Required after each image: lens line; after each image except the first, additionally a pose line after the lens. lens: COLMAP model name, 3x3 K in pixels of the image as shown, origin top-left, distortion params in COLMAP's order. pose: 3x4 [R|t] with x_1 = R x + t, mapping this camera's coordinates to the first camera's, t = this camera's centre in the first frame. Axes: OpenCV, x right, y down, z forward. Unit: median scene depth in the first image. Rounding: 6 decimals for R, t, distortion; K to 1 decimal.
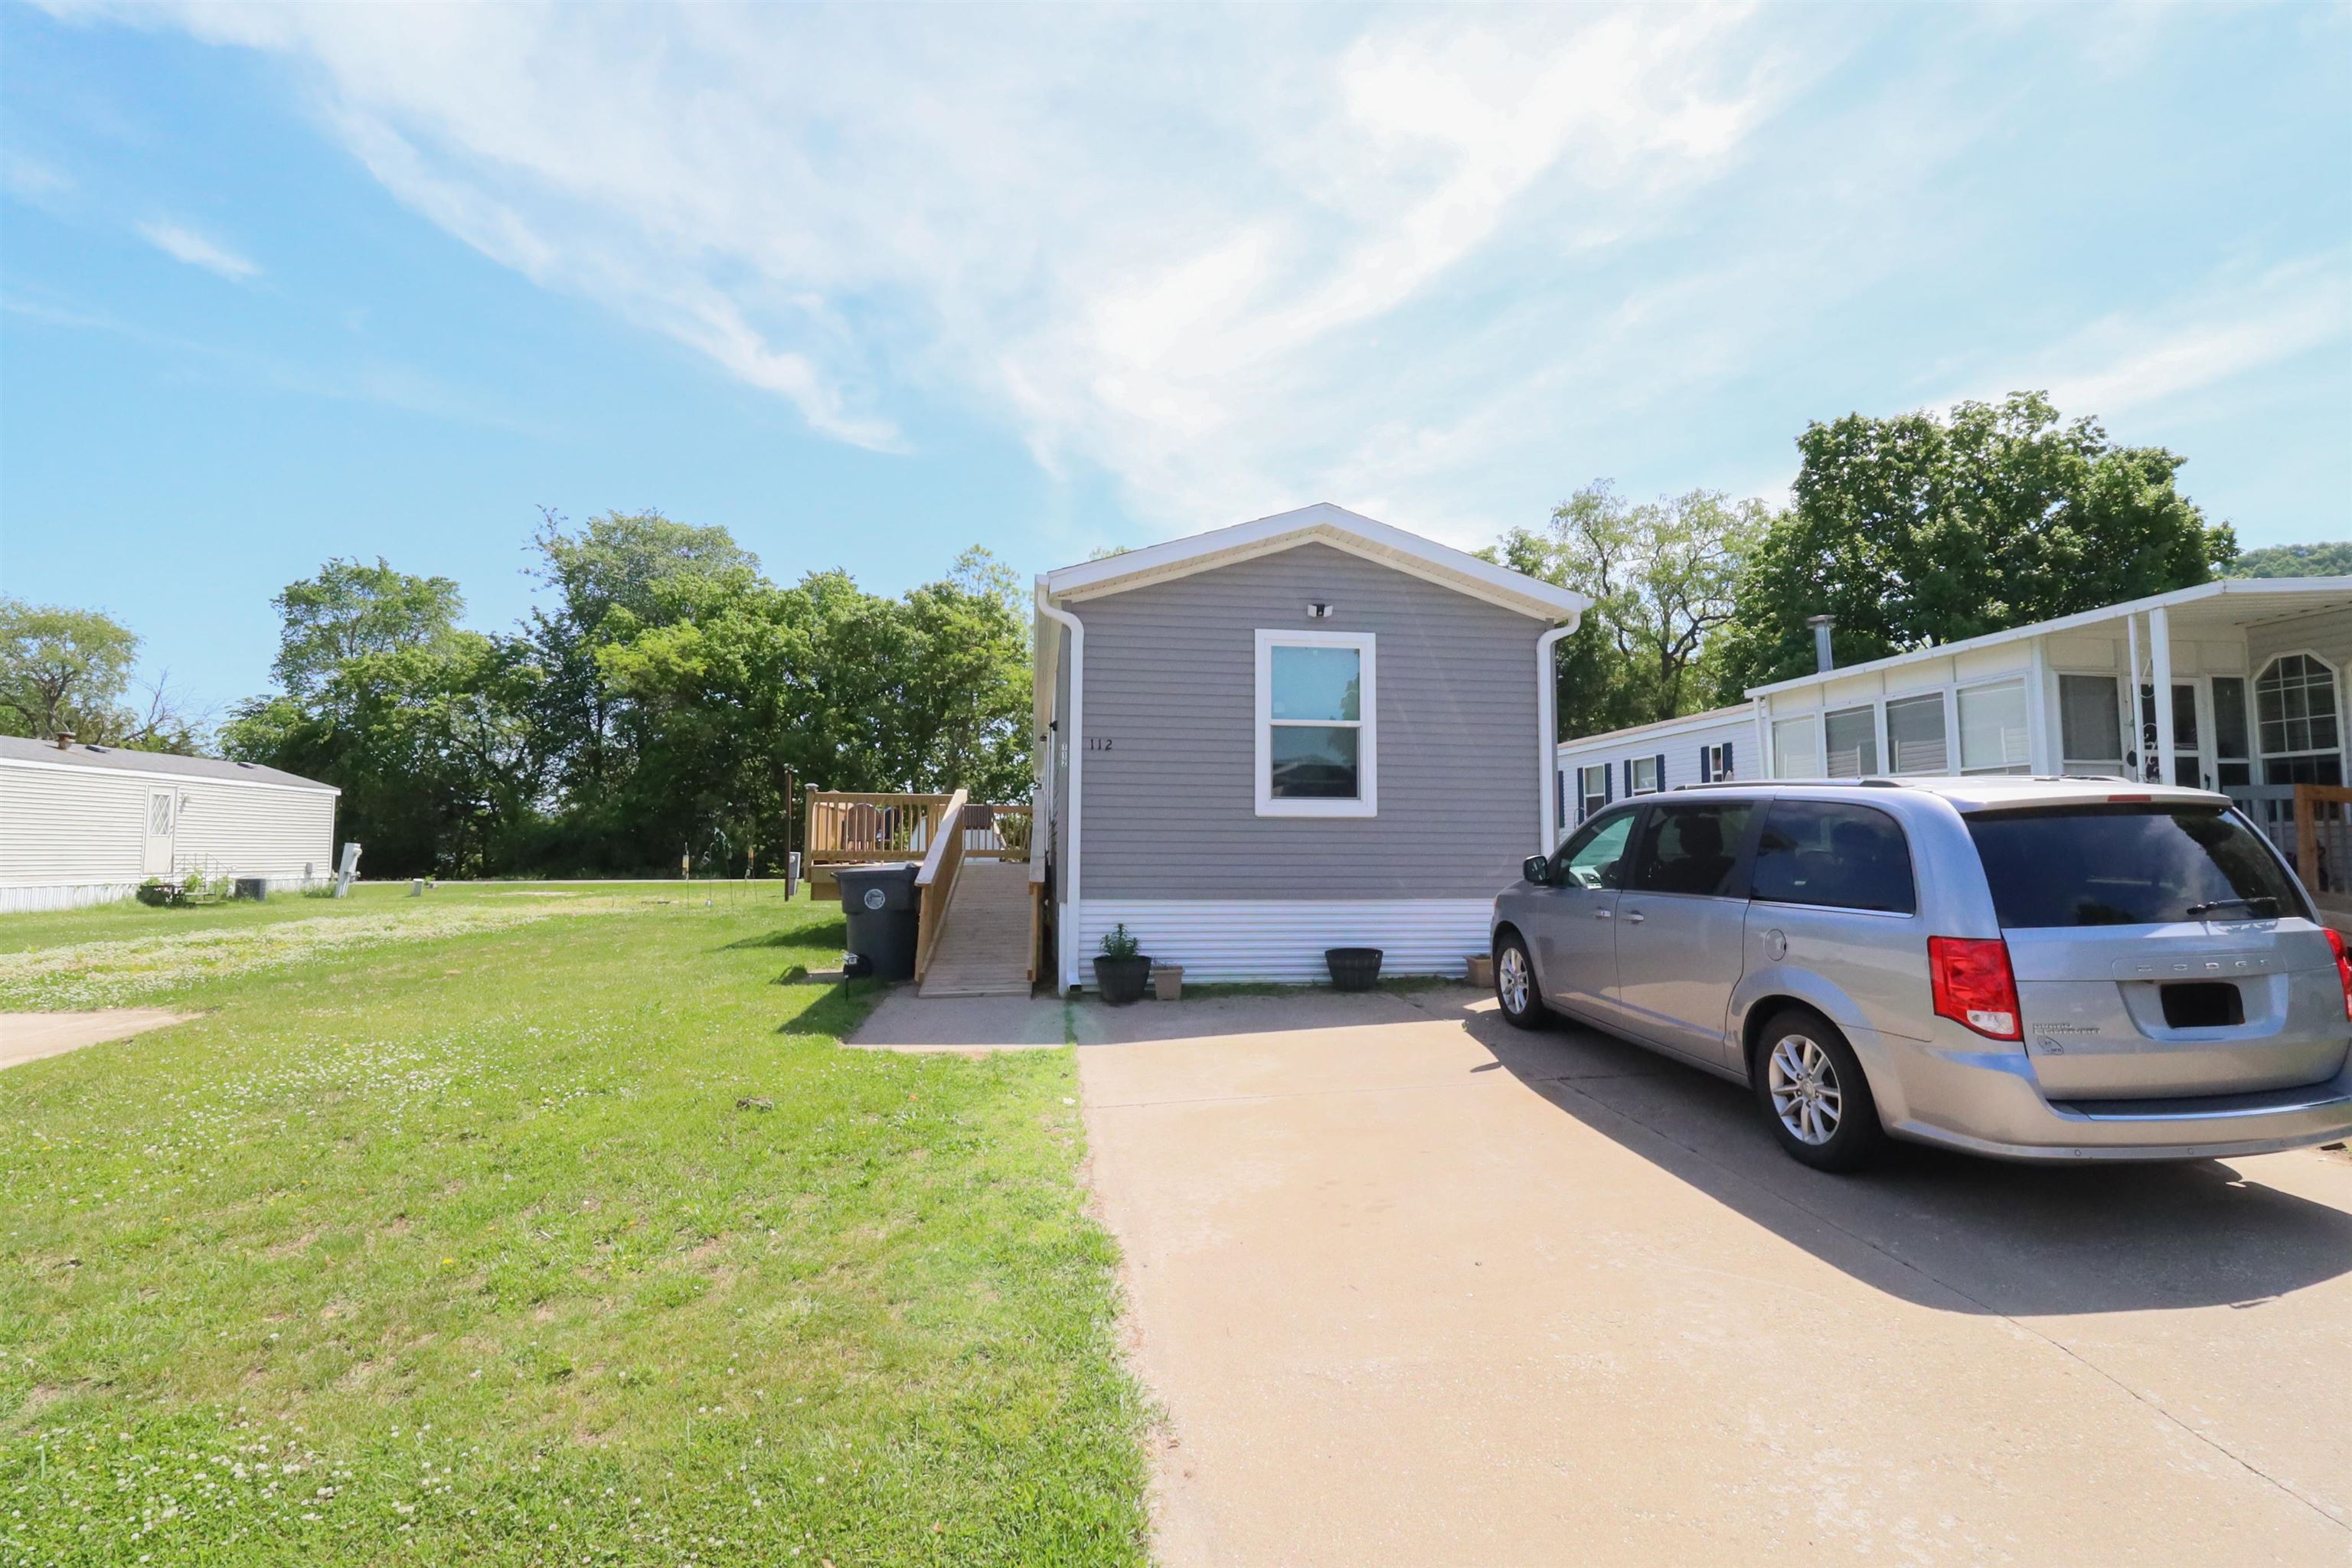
lens RADIAL K [[1081.9, 0, 1176.0], [0, 1081.9, 784.0], [0, 0, 1]] dist [0.002579, -0.010949]
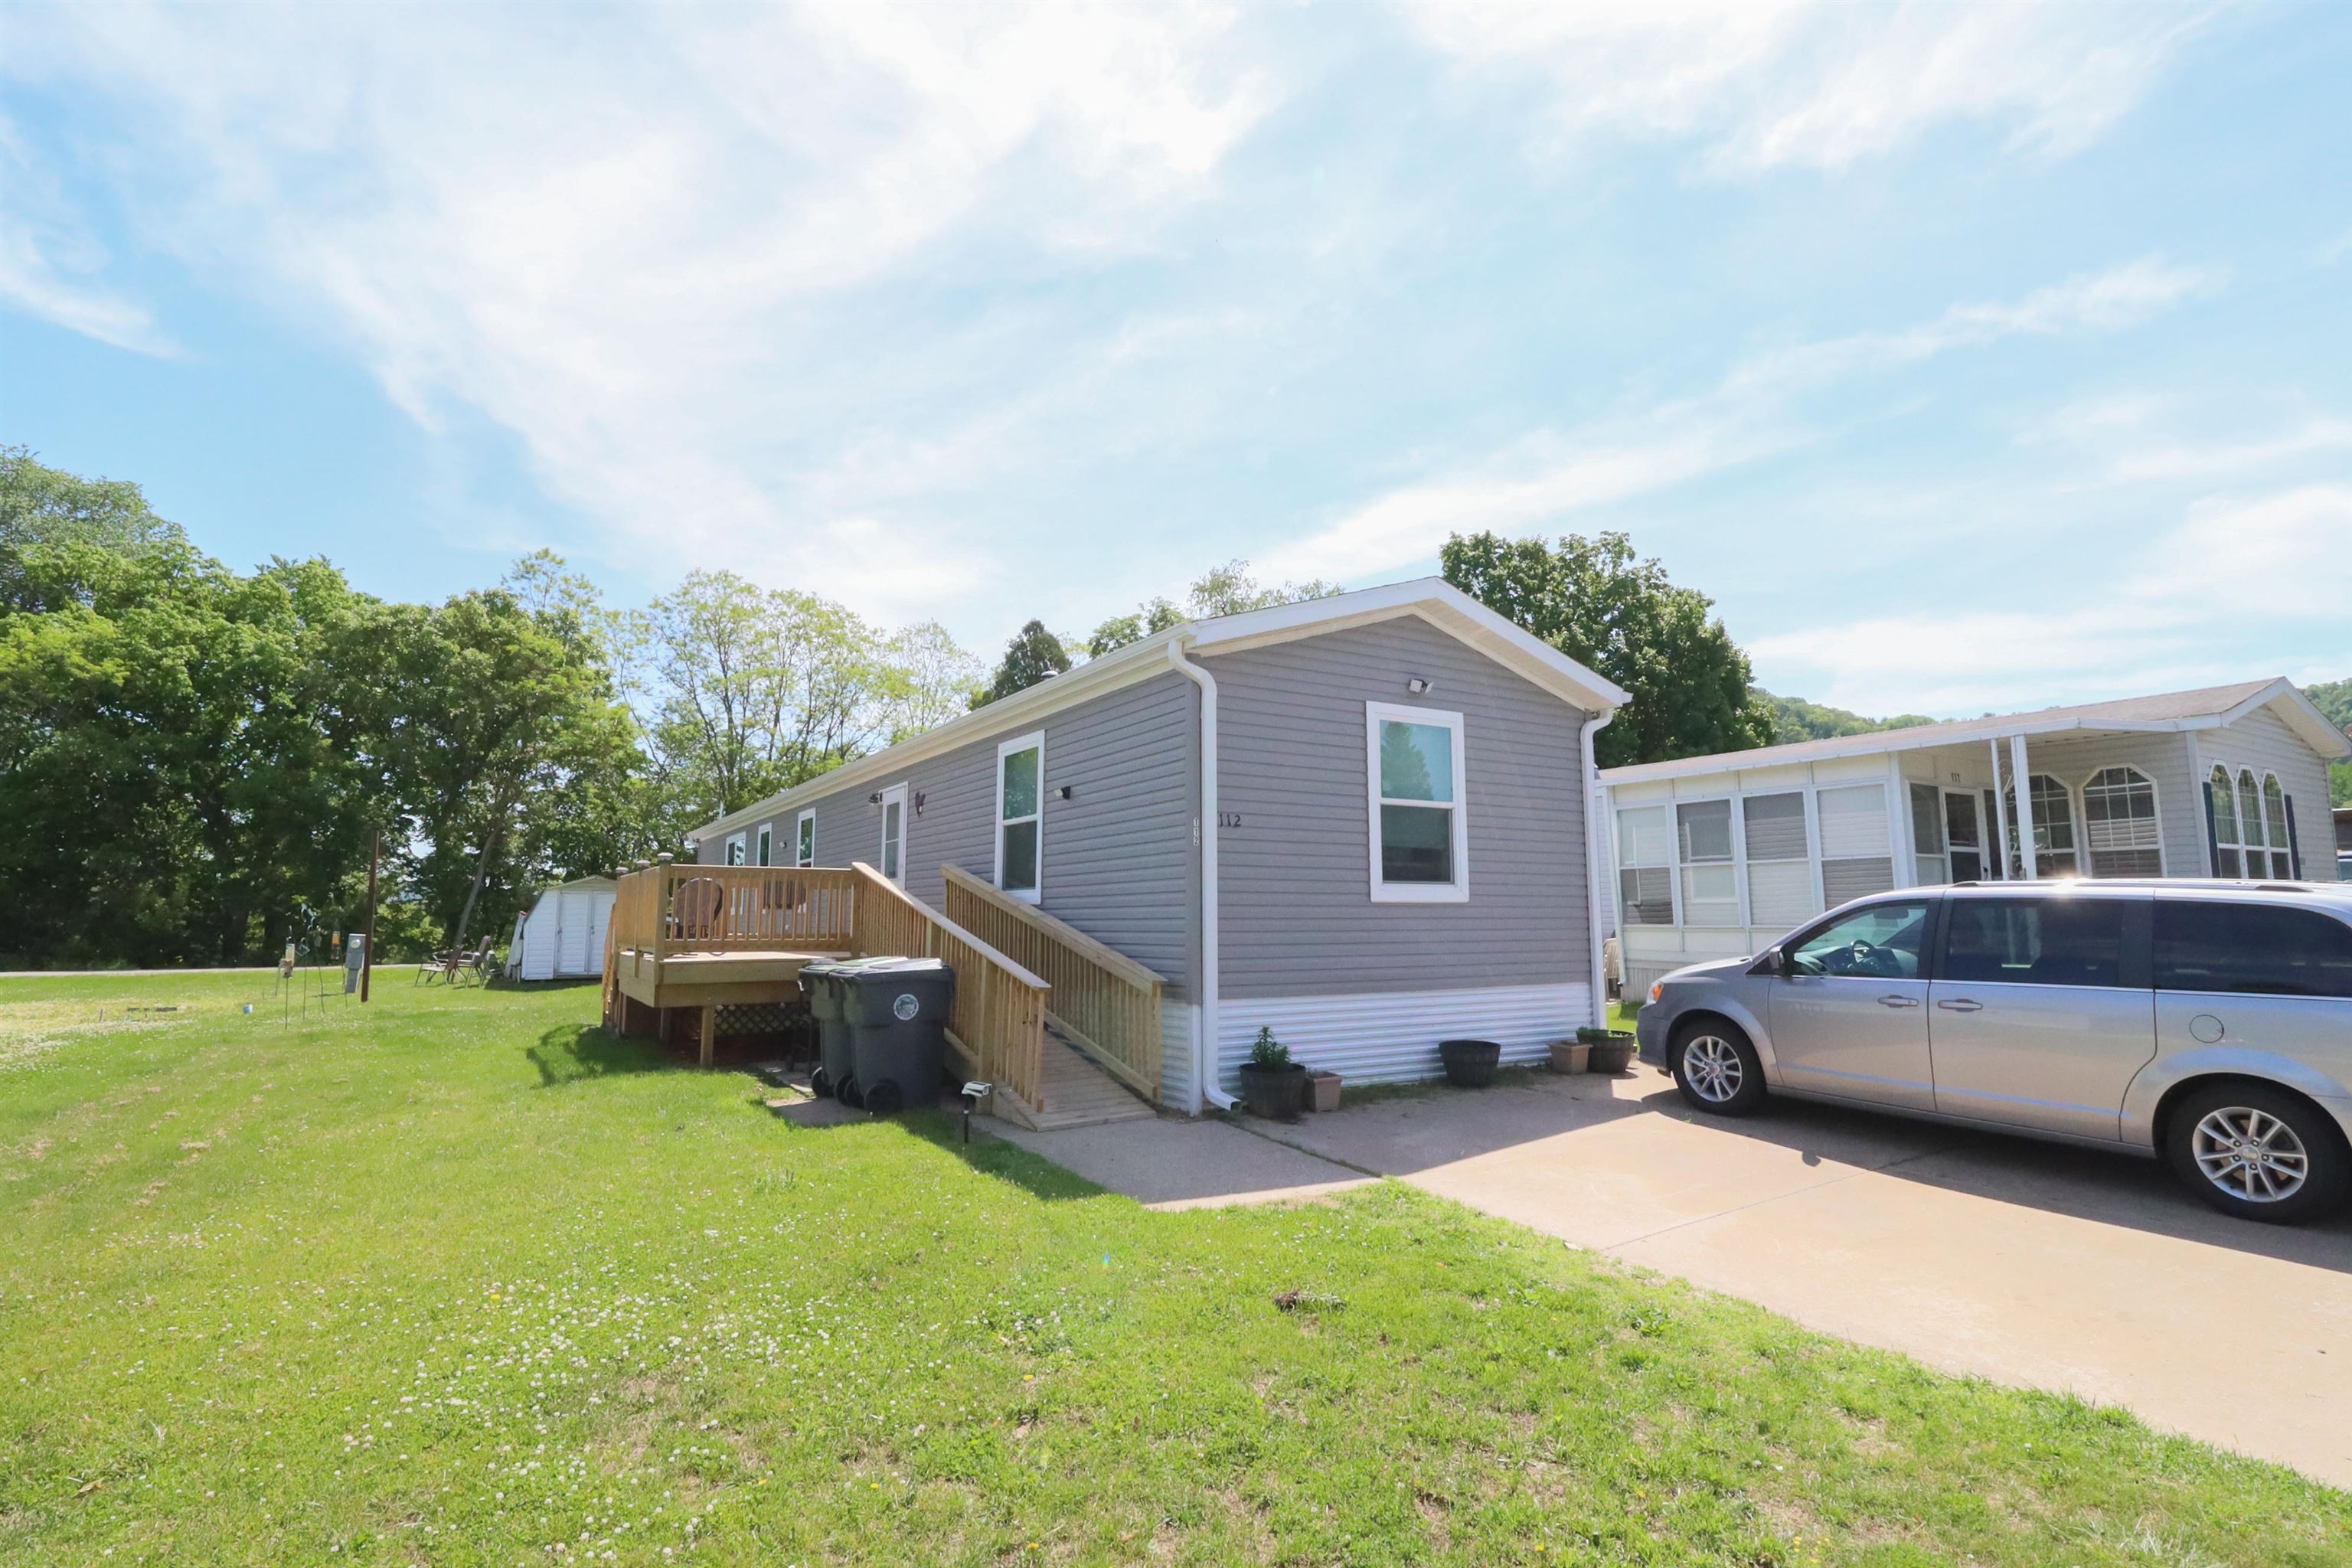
lens RADIAL K [[1140.2, 0, 1171.4], [0, 1140.2, 793.0], [0, 0, 1]] dist [0.004601, -0.014356]
pose [[0.915965, 0.036582, 0.399587, -0.155203], [-0.017674, 0.998547, -0.050904, -0.003473], [-0.400868, 0.039564, 0.915281, 0.055488]]
